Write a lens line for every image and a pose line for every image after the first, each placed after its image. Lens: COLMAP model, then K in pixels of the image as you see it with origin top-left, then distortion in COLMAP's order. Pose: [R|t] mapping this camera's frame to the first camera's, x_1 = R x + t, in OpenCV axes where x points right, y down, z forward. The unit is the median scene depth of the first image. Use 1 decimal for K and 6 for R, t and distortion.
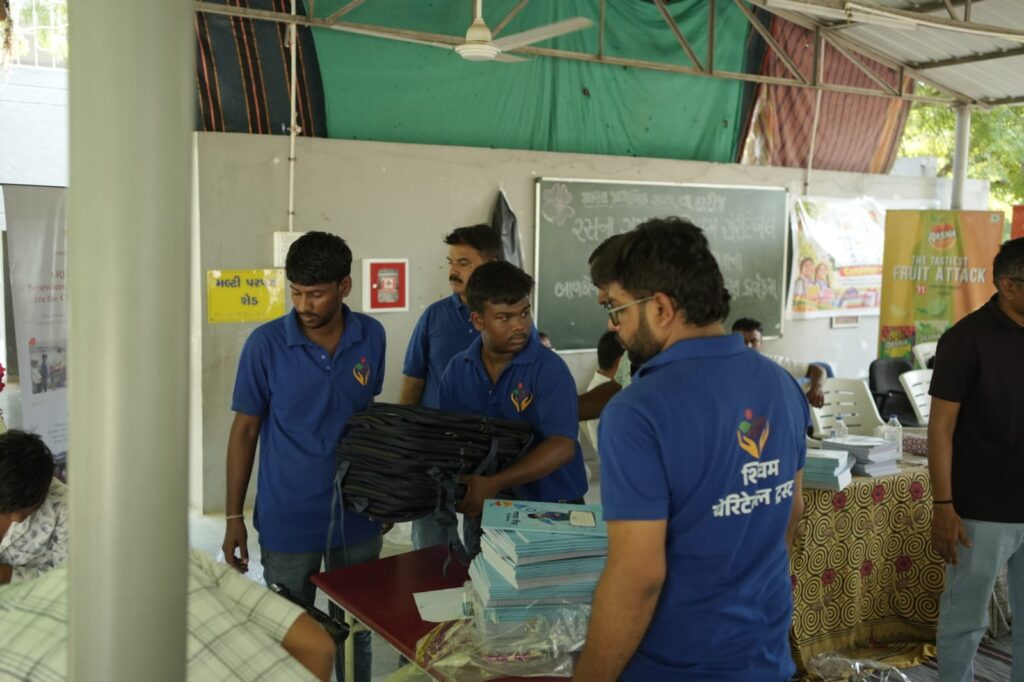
lens RADIAL K [[982.9, 0, 512.0], [0, 982.9, 341.0], [0, 0, 1]] dist [0.009554, 0.012580]
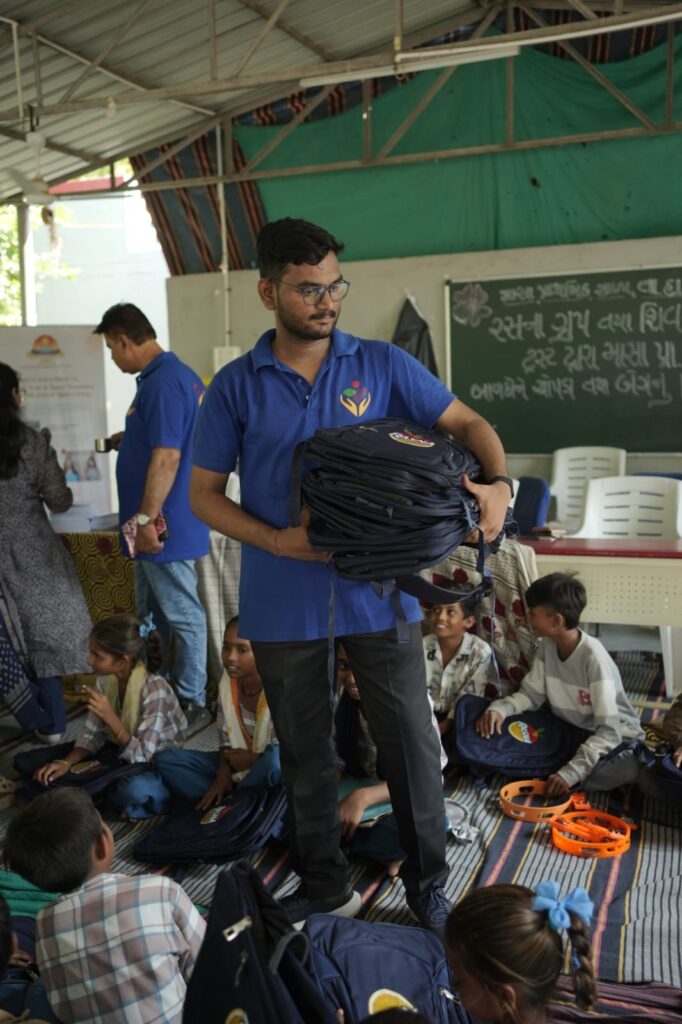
lens RADIAL K [[982.9, 0, 341.0], [0, 982.9, 512.0], [0, 0, 1]] dist [0.009554, 0.012580]
pose [[0.598938, 0.075045, -0.797271, 0.763572], [-0.052535, 0.997137, 0.054392, 0.021839], [0.799070, 0.009308, 0.601165, 0.294460]]
